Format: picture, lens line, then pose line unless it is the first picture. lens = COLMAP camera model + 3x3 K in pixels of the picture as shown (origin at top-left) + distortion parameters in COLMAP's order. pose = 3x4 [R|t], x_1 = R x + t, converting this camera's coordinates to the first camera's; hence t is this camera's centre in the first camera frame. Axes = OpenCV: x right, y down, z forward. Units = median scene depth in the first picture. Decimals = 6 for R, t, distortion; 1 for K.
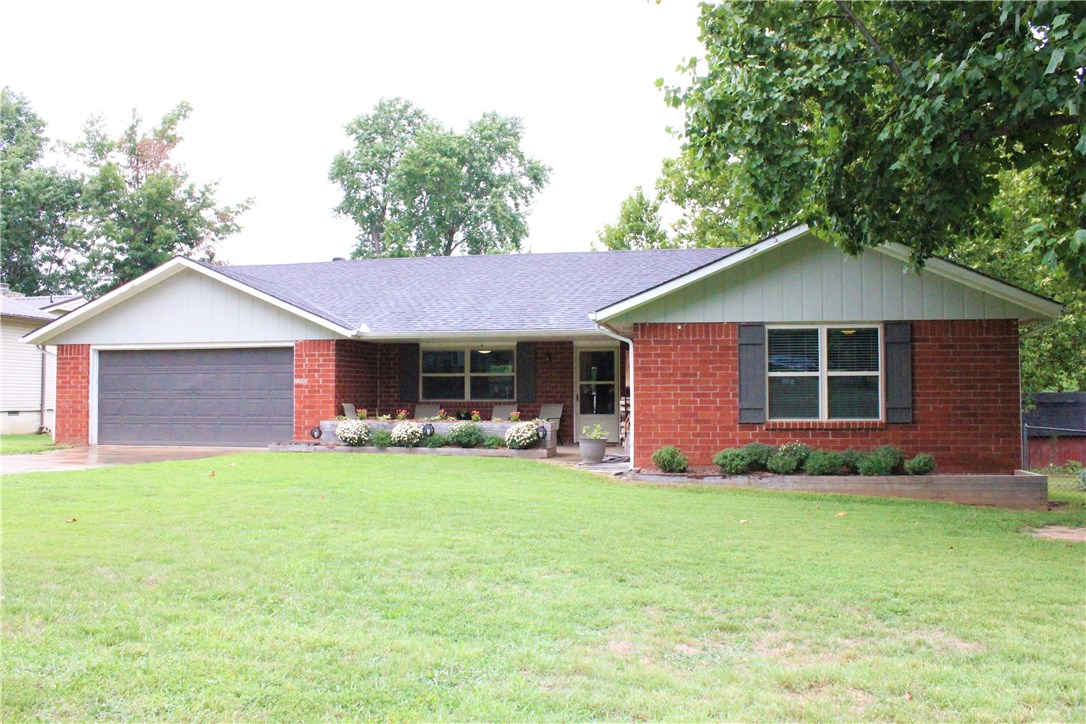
lens RADIAL K [[926.1, 0, 543.0], [0, 926.1, 362.0], [0, 0, 1]] dist [-0.061681, 0.010052]
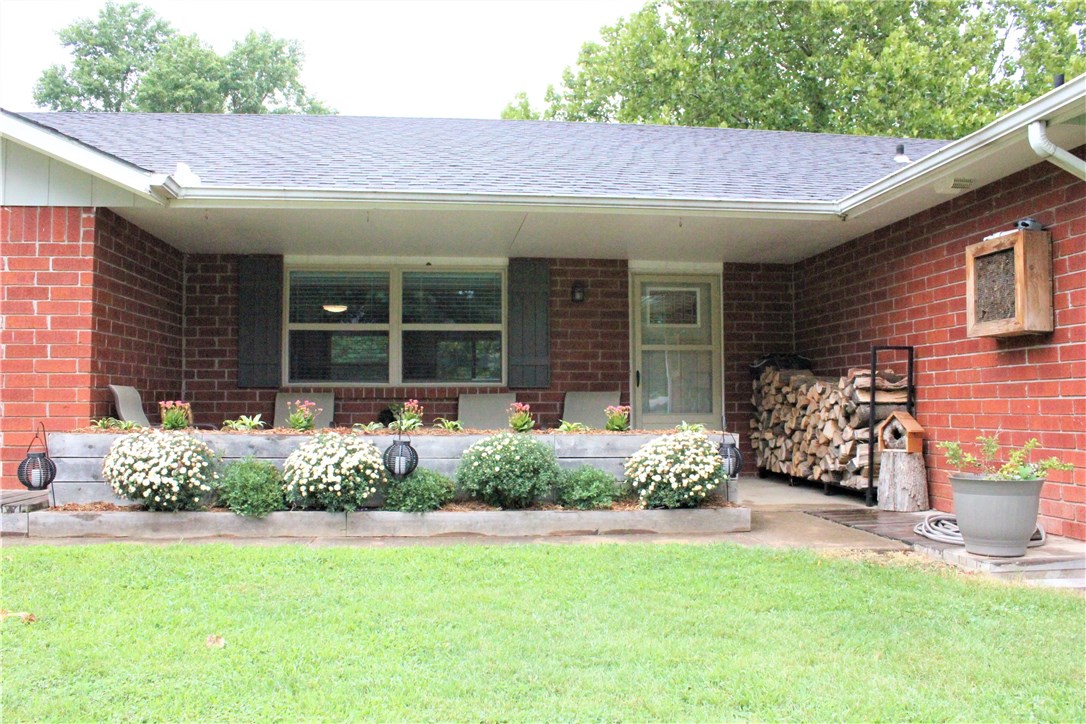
lens RADIAL K [[926.1, 0, 543.0], [0, 926.1, 362.0], [0, 0, 1]] dist [-0.061681, 0.010052]
pose [[0.957192, 0.010803, 0.289251, -0.159028], [-0.009485, 0.999937, -0.005956, 0.036233], [-0.289297, 0.002957, 0.957235, 0.606607]]
